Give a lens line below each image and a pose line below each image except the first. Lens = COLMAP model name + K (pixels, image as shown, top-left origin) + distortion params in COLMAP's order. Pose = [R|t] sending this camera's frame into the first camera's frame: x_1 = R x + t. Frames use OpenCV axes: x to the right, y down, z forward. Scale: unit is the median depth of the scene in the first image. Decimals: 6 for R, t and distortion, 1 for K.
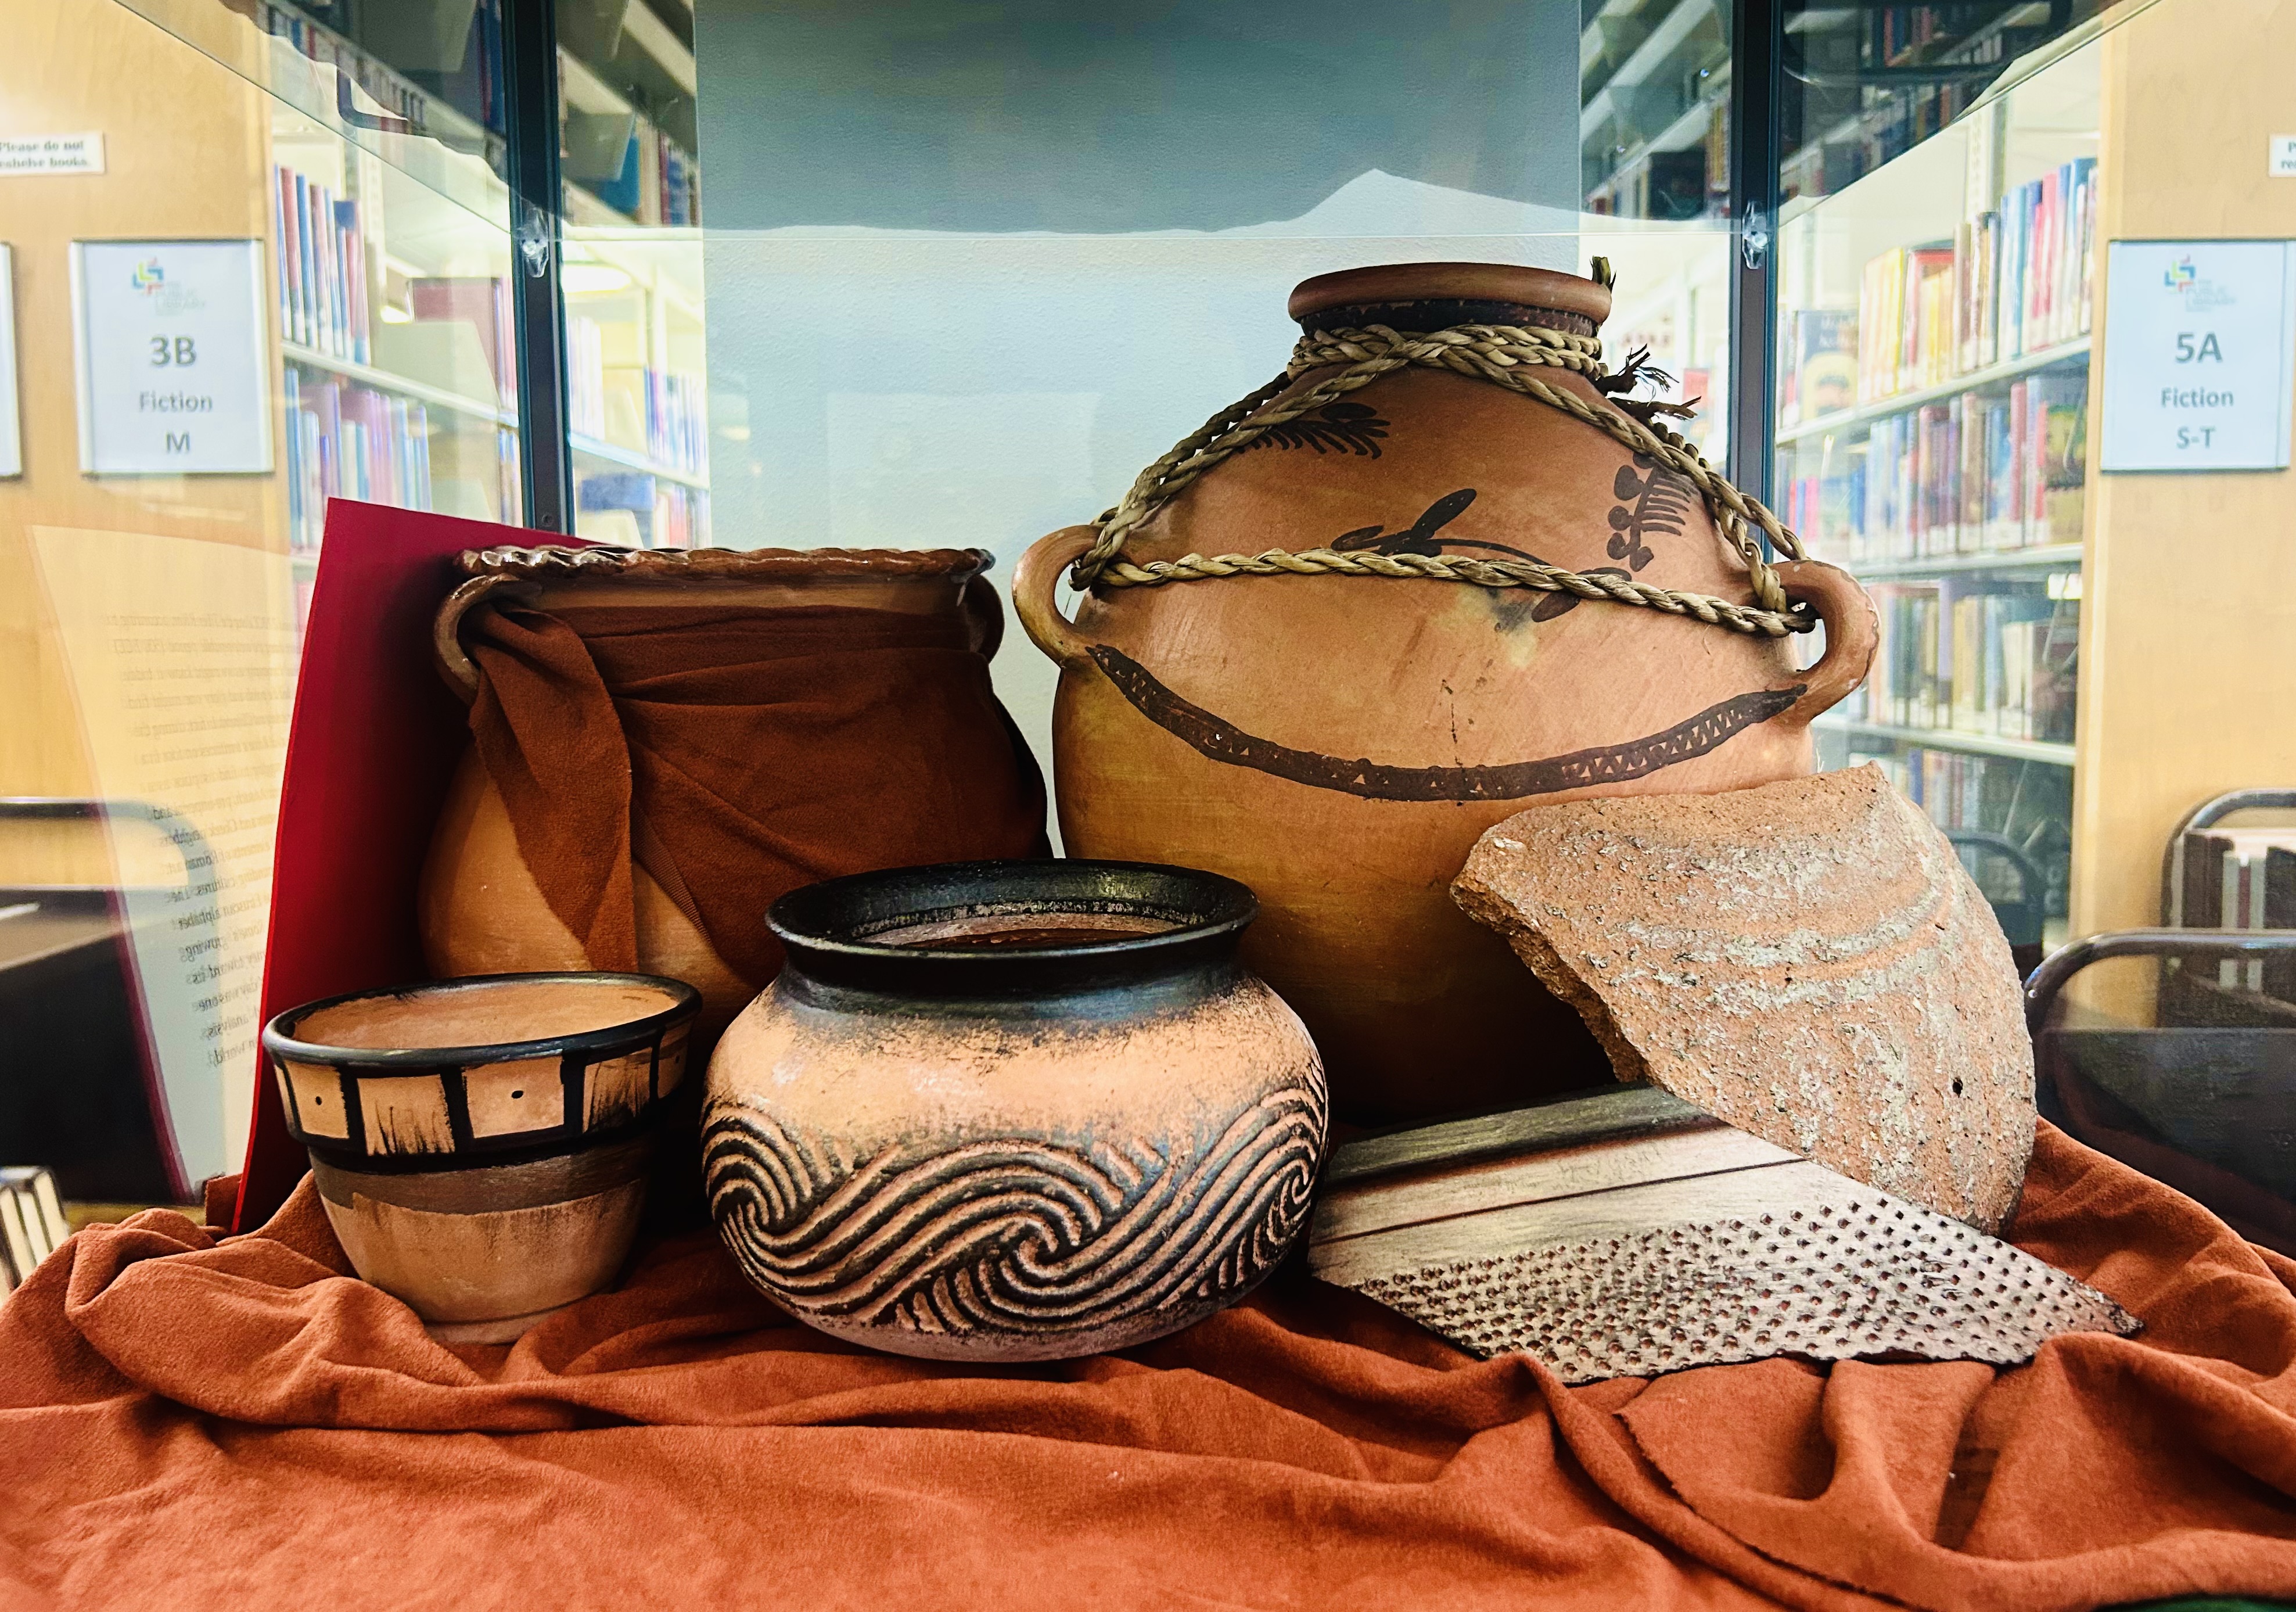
lens RADIAL K [[1777.6, 0, 1144.5], [0, 1777.6, 898.9], [0, 0, 1]] dist [0.004685, 0.000997]
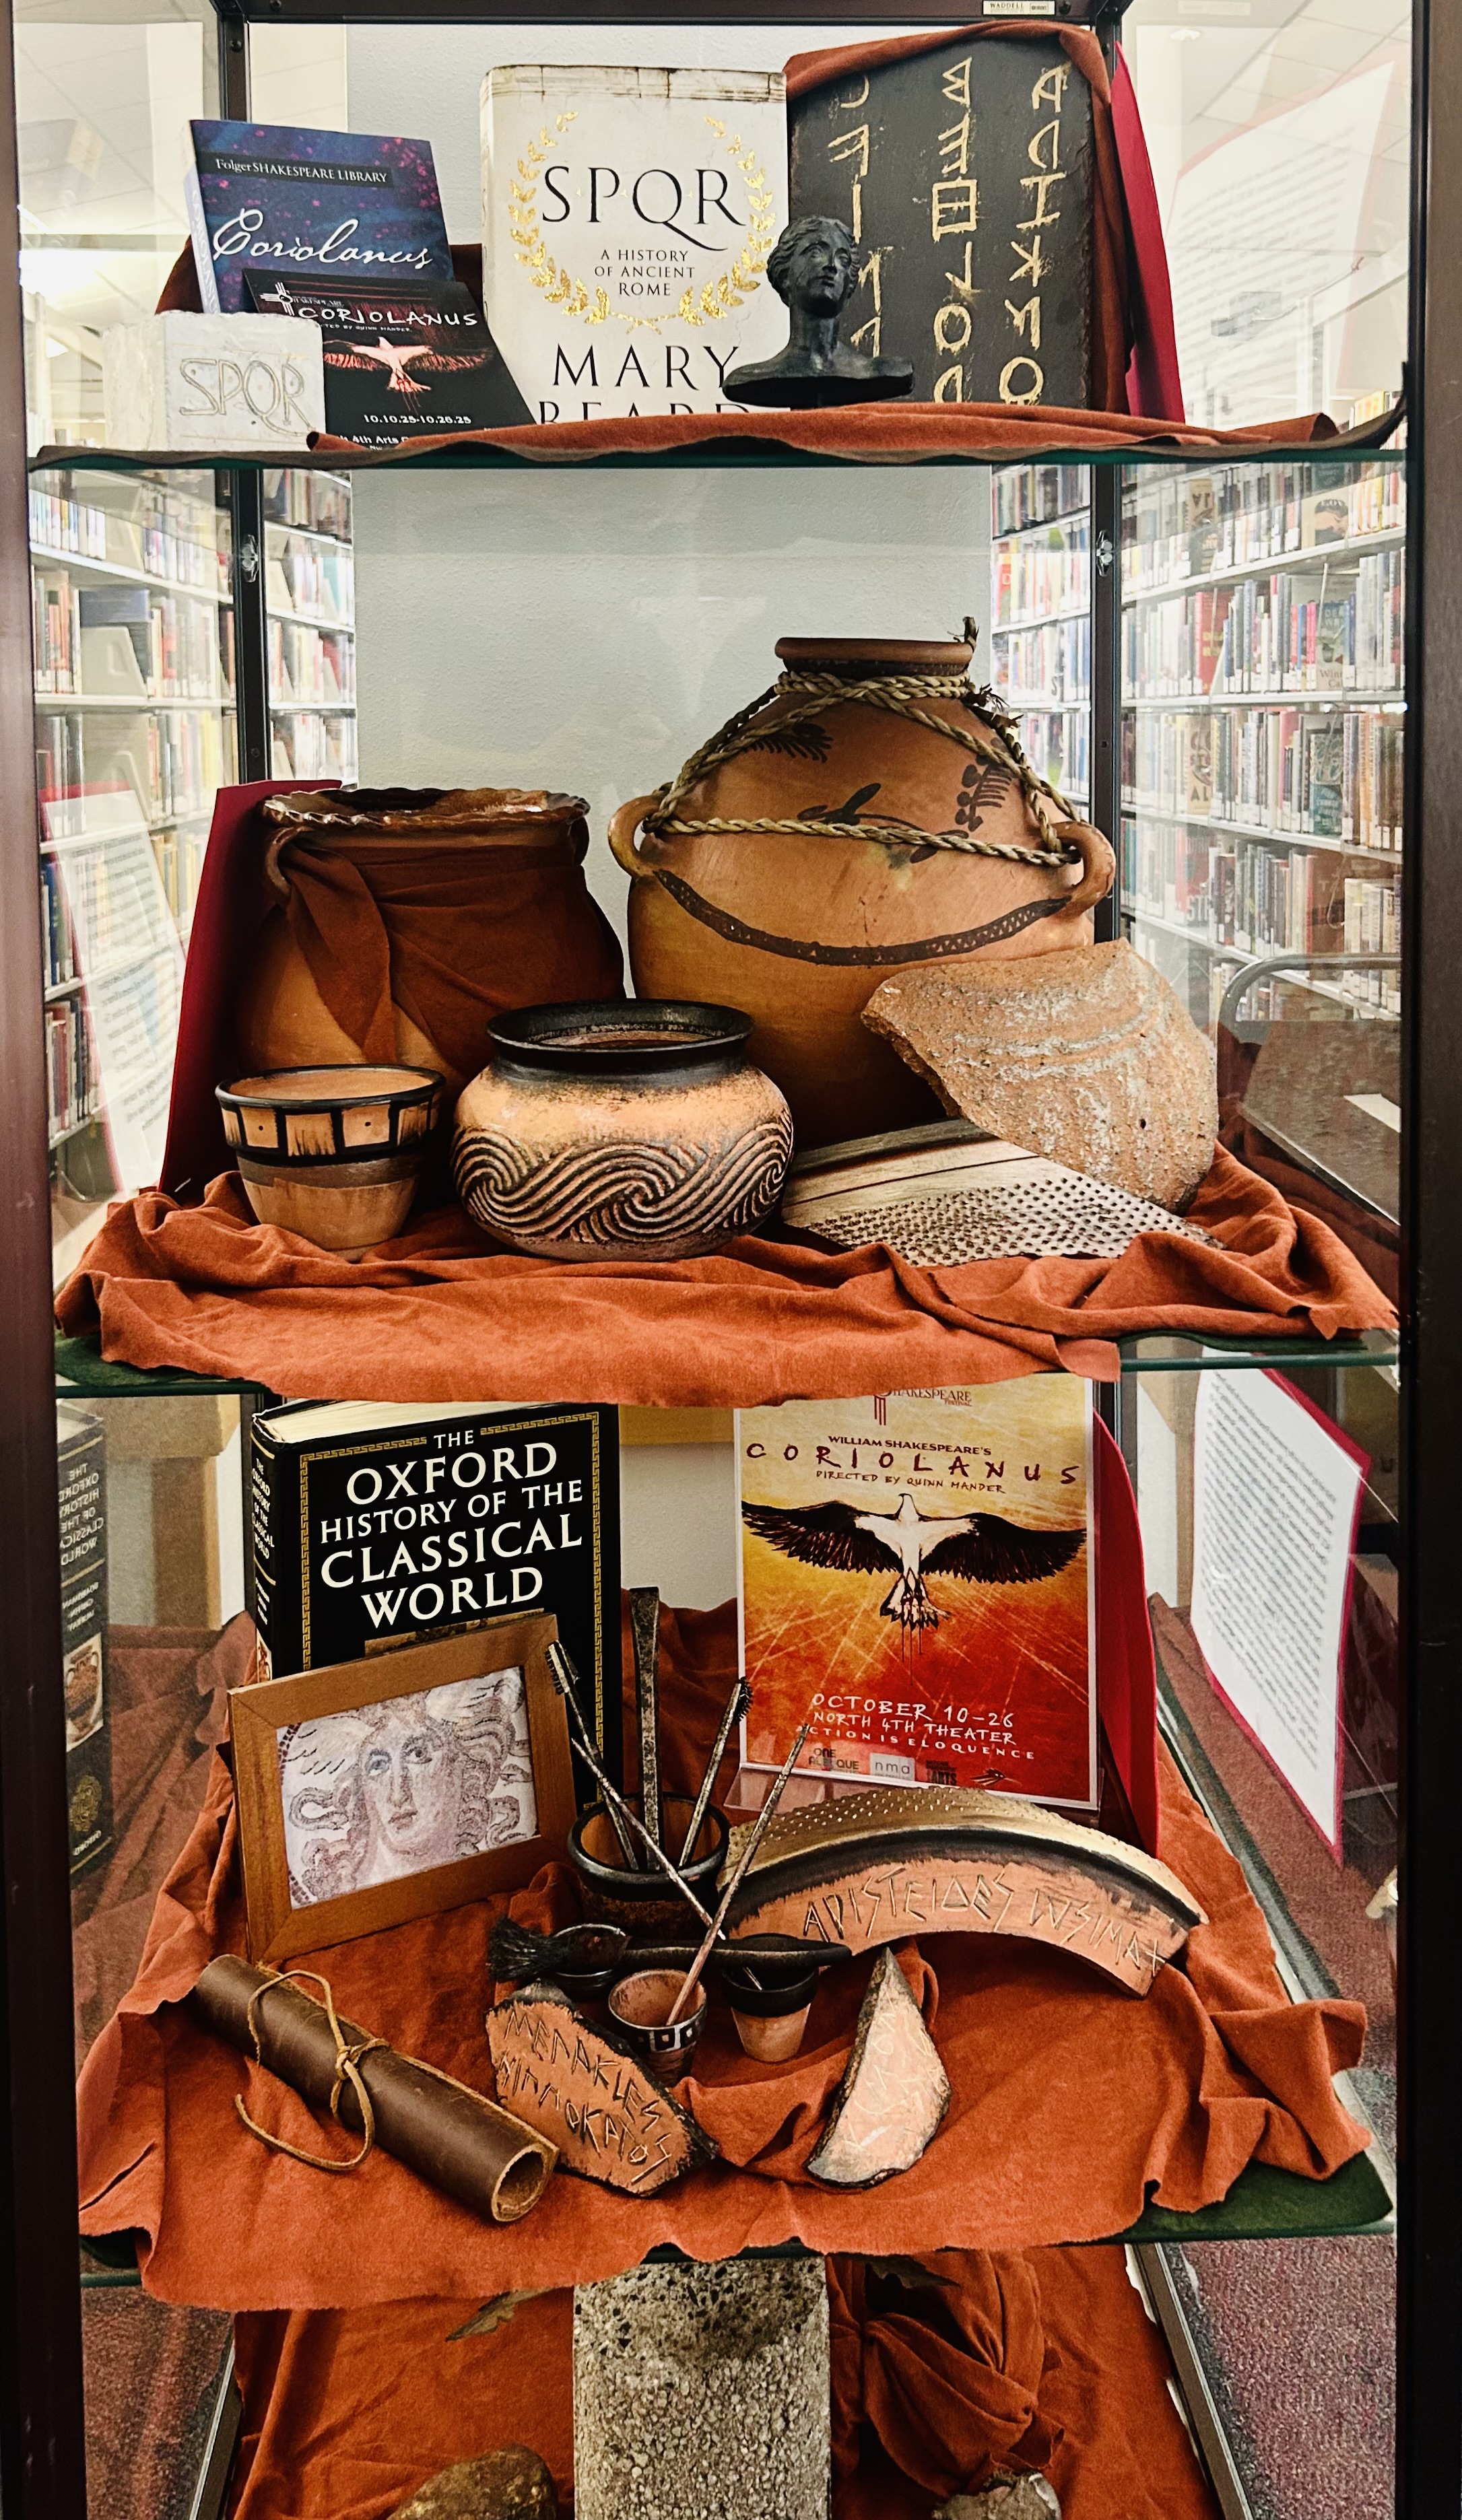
lens RADIAL K [[3726.9, 0, 731.0], [0, 3726.9, 1260.0], [0, 0, 1]] dist [0.243603, -0.056520]
pose [[0.998872, -0.005549, 0.047159, -0.144492], [0.002618, 0.998074, 0.061985, 0.007402], [-0.047412, -0.061791, 0.996962, -2.879304]]
